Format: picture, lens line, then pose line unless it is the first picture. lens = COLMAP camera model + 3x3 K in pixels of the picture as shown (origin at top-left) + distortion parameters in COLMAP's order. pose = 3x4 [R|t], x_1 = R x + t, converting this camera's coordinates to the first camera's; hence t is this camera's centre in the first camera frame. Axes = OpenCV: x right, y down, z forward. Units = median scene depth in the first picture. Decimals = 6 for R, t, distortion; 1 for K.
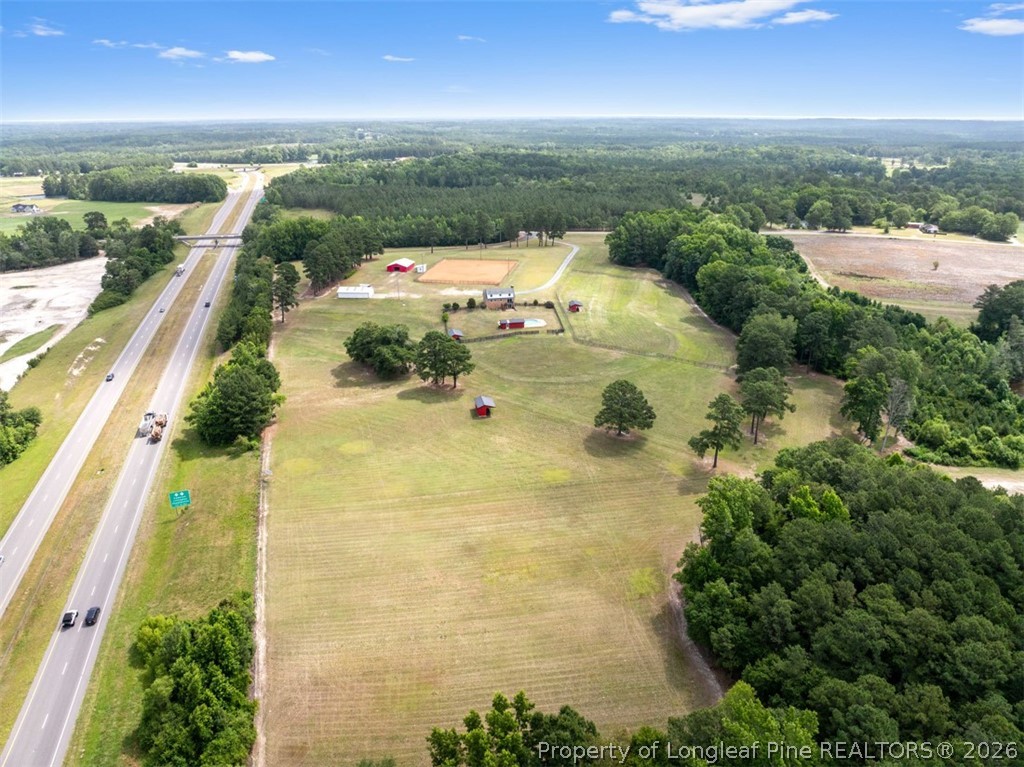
lens RADIAL K [[719.9, 0, 512.0], [0, 719.9, 383.5], [0, 0, 1]] dist [-0.053374, 0.026545]
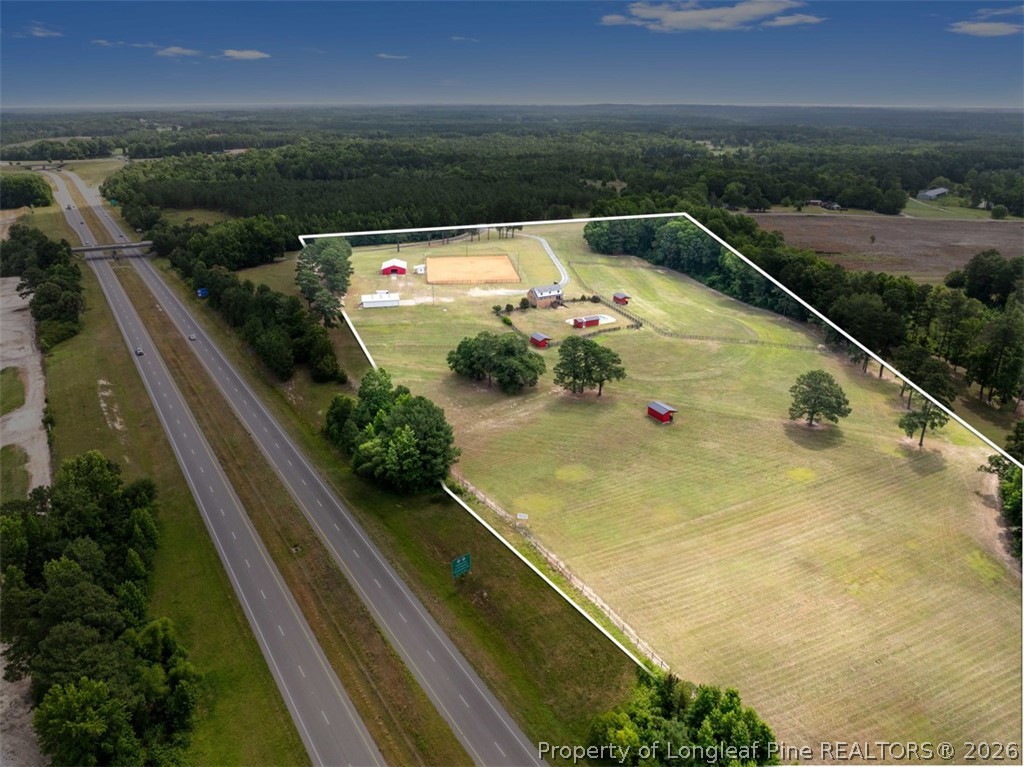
lens RADIAL K [[719.9, 0, 512.0], [0, 719.9, 383.5], [0, 0, 1]] dist [-0.053374, 0.026545]
pose [[0.959739, -0.100631, 0.262249, -0.325210], [0.096527, 0.994922, 0.028519, -0.035347], [-0.263787, -0.002057, 0.964579, 0.098037]]
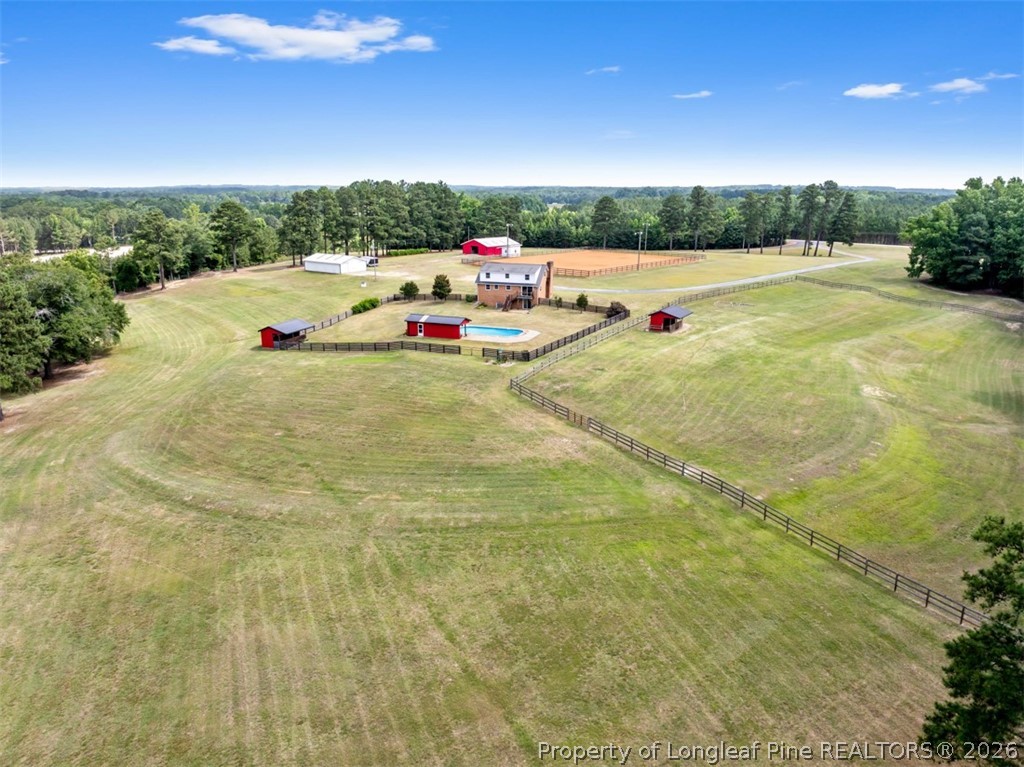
lens RADIAL K [[728.1, 0, 512.0], [0, 728.1, 383.5], [0, 0, 1]] dist [-0.041771, -0.001581]
pose [[0.842544, 0.146458, -0.518333, 0.226553], [-0.196335, 0.979622, -0.042342, -0.040097], [0.501570, 0.137442, 0.854130, 0.630734]]
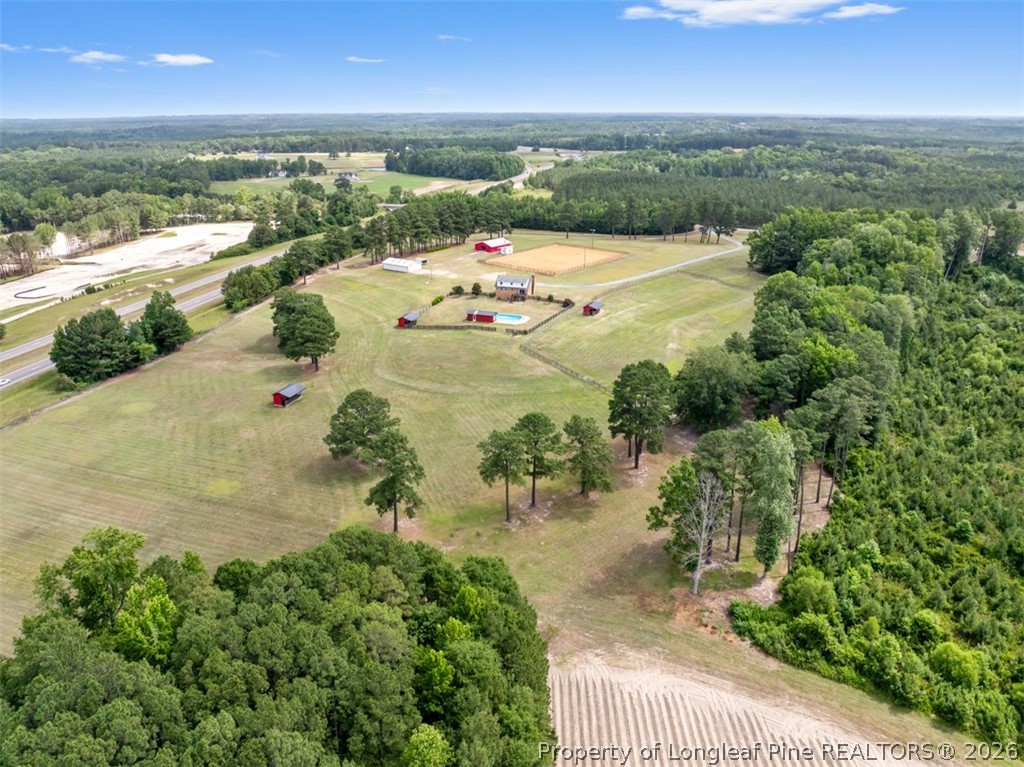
lens RADIAL K [[728.1, 0, 512.0], [0, 728.1, 383.5], [0, 0, 1]] dist [-0.041771, -0.001581]
pose [[0.861303, 0.179974, -0.475150, 0.411326], [-0.179807, 0.982614, 0.046251, -0.047342], [0.475213, 0.045599, 0.878689, 0.255030]]
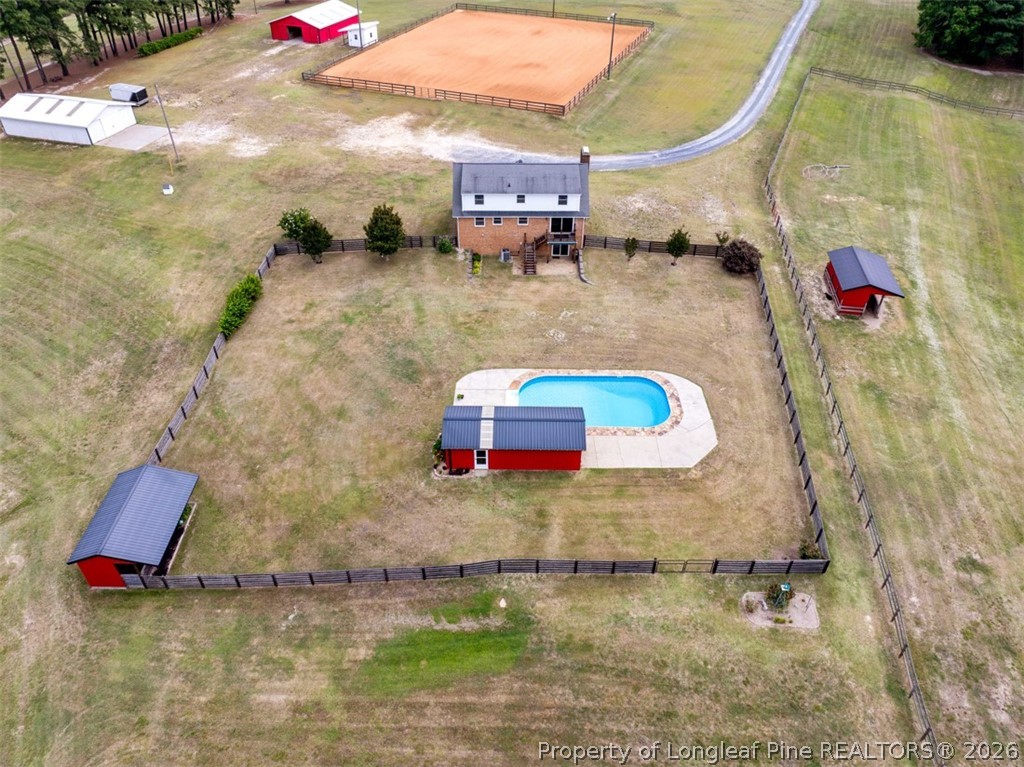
lens RADIAL K [[719.9, 0, 512.0], [0, 719.9, 383.5], [0, 0, 1]] dist [-0.053374, 0.026545]
pose [[0.978984, 0.136953, -0.151109, 0.022233], [-0.083870, 0.945775, 0.313808, -0.138089], [0.185892, -0.294540, 0.937385, 0.776717]]
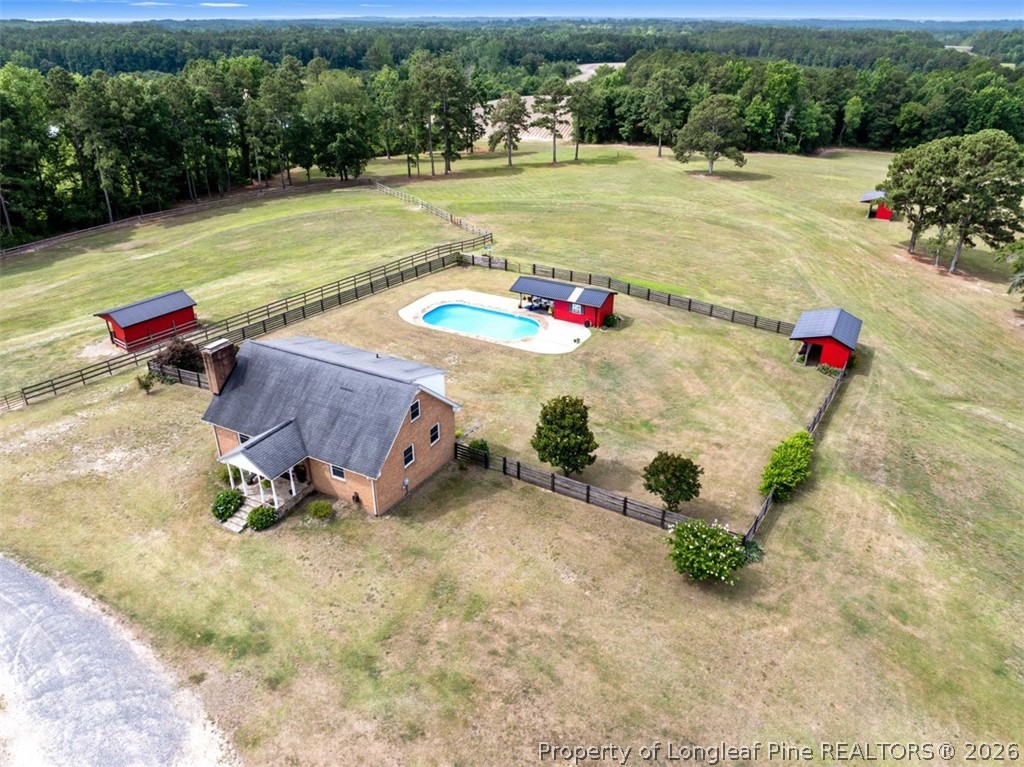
lens RADIAL K [[719.9, 0, 512.0], [0, 719.9, 383.5], [0, 0, 1]] dist [-0.053374, 0.026545]
pose [[-0.761797, -0.295196, 0.576650, -0.125544], [0.229735, 0.709188, 0.666539, -0.212925], [-0.605713, 0.640244, -0.472440, 1.055671]]
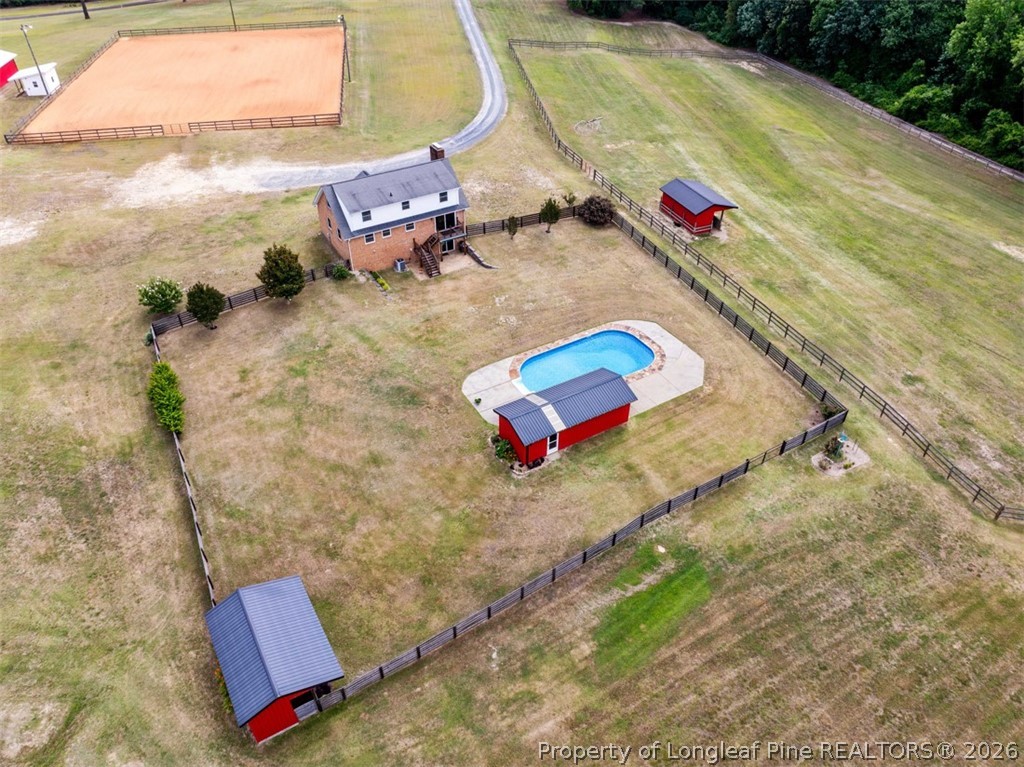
lens RADIAL K [[719.9, 0, 512.0], [0, 719.9, 383.5], [0, 0, 1]] dist [-0.053374, 0.026545]
pose [[0.943992, -0.202262, 0.260709, -0.053468], [0.111475, 0.939135, 0.324960, -0.139228], [-0.310568, -0.277697, 0.909083, 0.776488]]
